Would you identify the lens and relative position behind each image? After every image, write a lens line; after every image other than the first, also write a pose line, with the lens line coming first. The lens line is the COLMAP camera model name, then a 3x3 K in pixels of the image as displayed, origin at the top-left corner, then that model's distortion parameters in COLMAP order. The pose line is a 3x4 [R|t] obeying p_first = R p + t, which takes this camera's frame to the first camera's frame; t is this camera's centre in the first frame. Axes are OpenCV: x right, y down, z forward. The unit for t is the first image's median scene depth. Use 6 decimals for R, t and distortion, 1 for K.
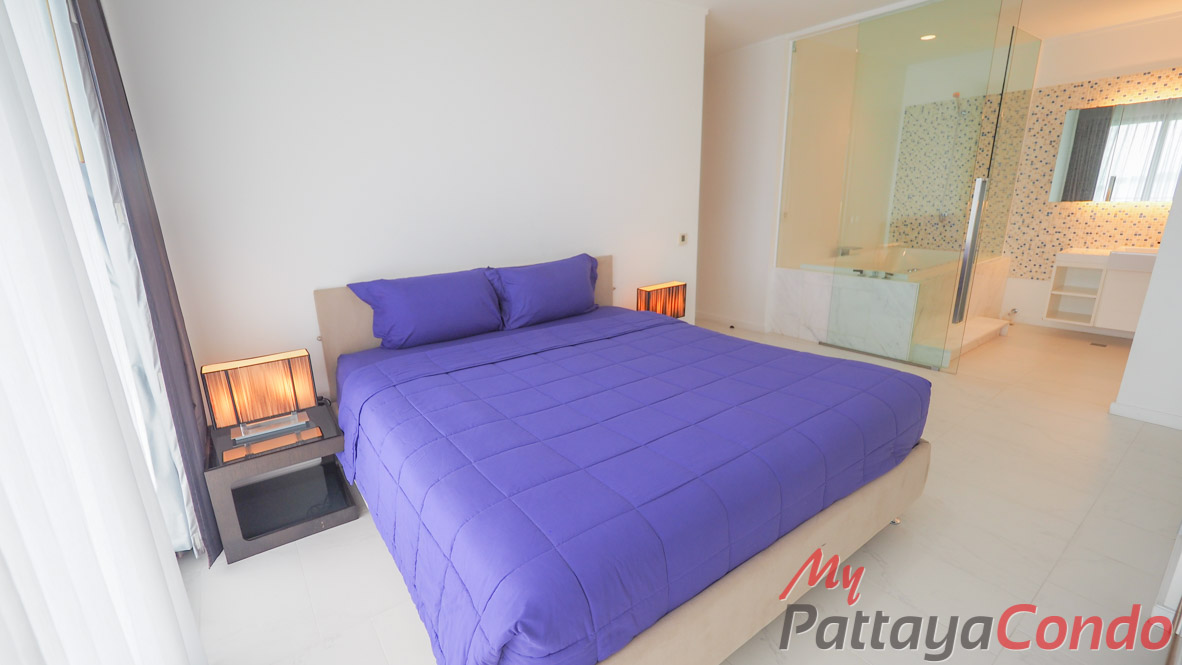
lens RADIAL K [[495.9, 0, 578.3], [0, 495.9, 331.1], [0, 0, 1]] dist [-0.003725, -0.001216]
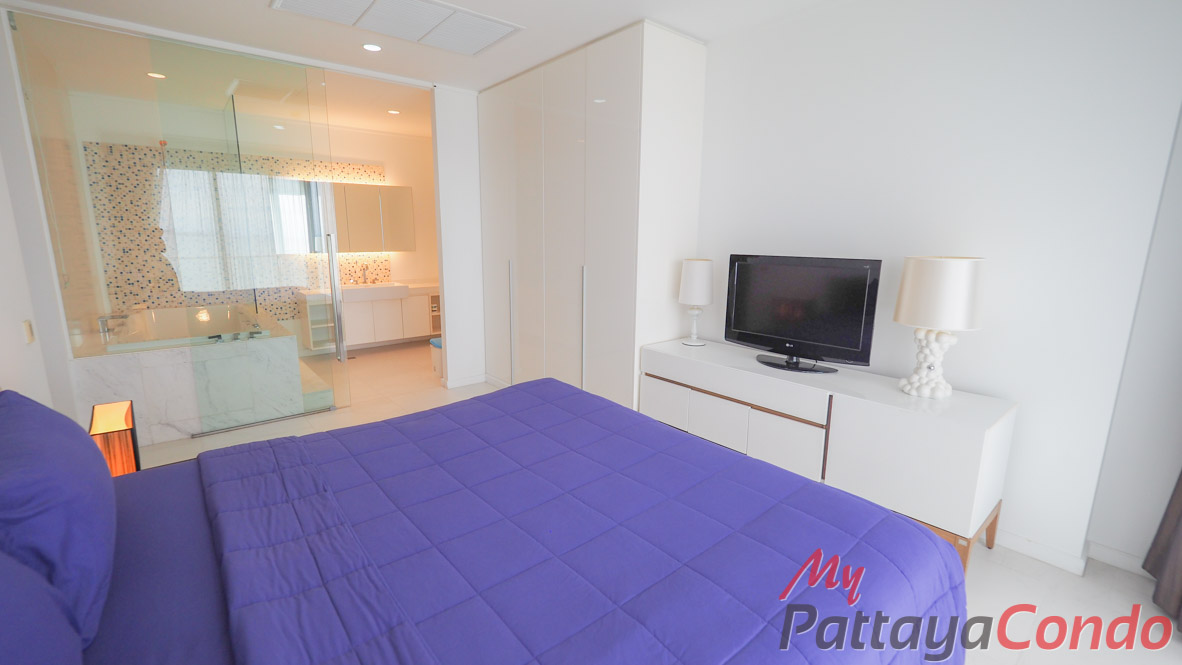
lens RADIAL K [[495.9, 0, 578.3], [0, 495.9, 331.1], [0, 0, 1]] dist [-0.003725, -0.001216]
pose [[-0.062545, -0.161651, 0.984864, -0.259271], [0.264504, 0.948825, 0.172534, -0.097463], [-0.962354, 0.271292, -0.016587, 0.363603]]
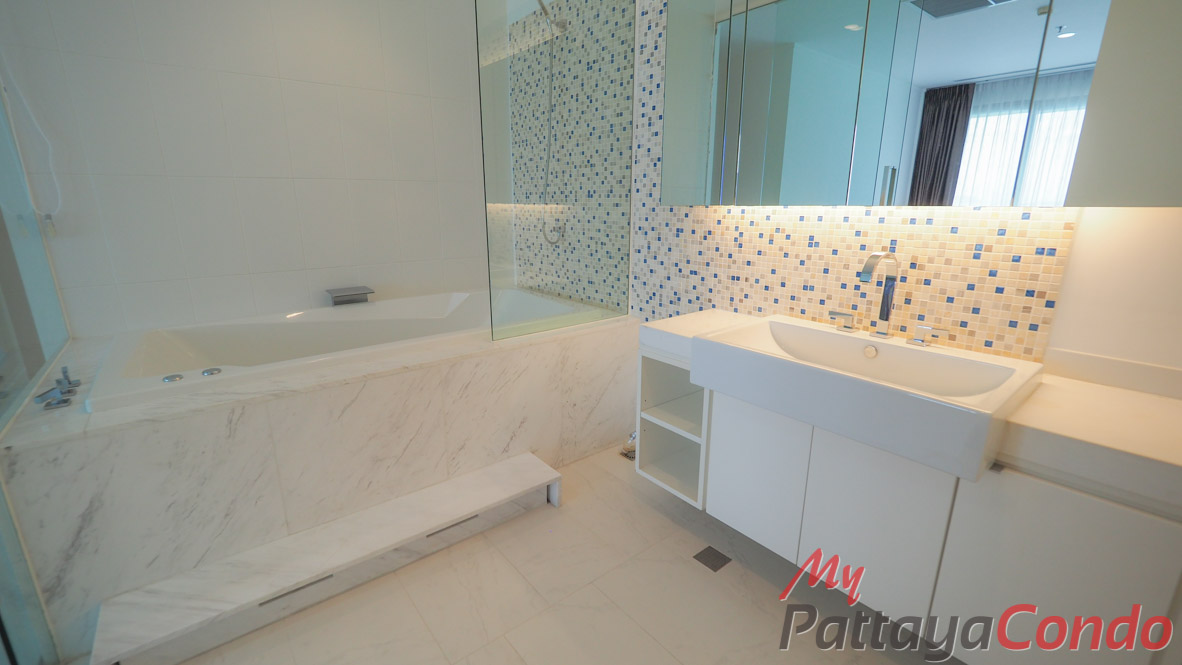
lens RADIAL K [[495.9, 0, 578.3], [0, 495.9, 331.1], [0, 0, 1]] dist [-0.003725, -0.001216]
pose [[0.998129, 0.015218, 0.059227, 0.809341], [-0.014264, 0.999762, -0.016493, -0.132284], [-0.059464, 0.015617, 0.998108, 0.530154]]
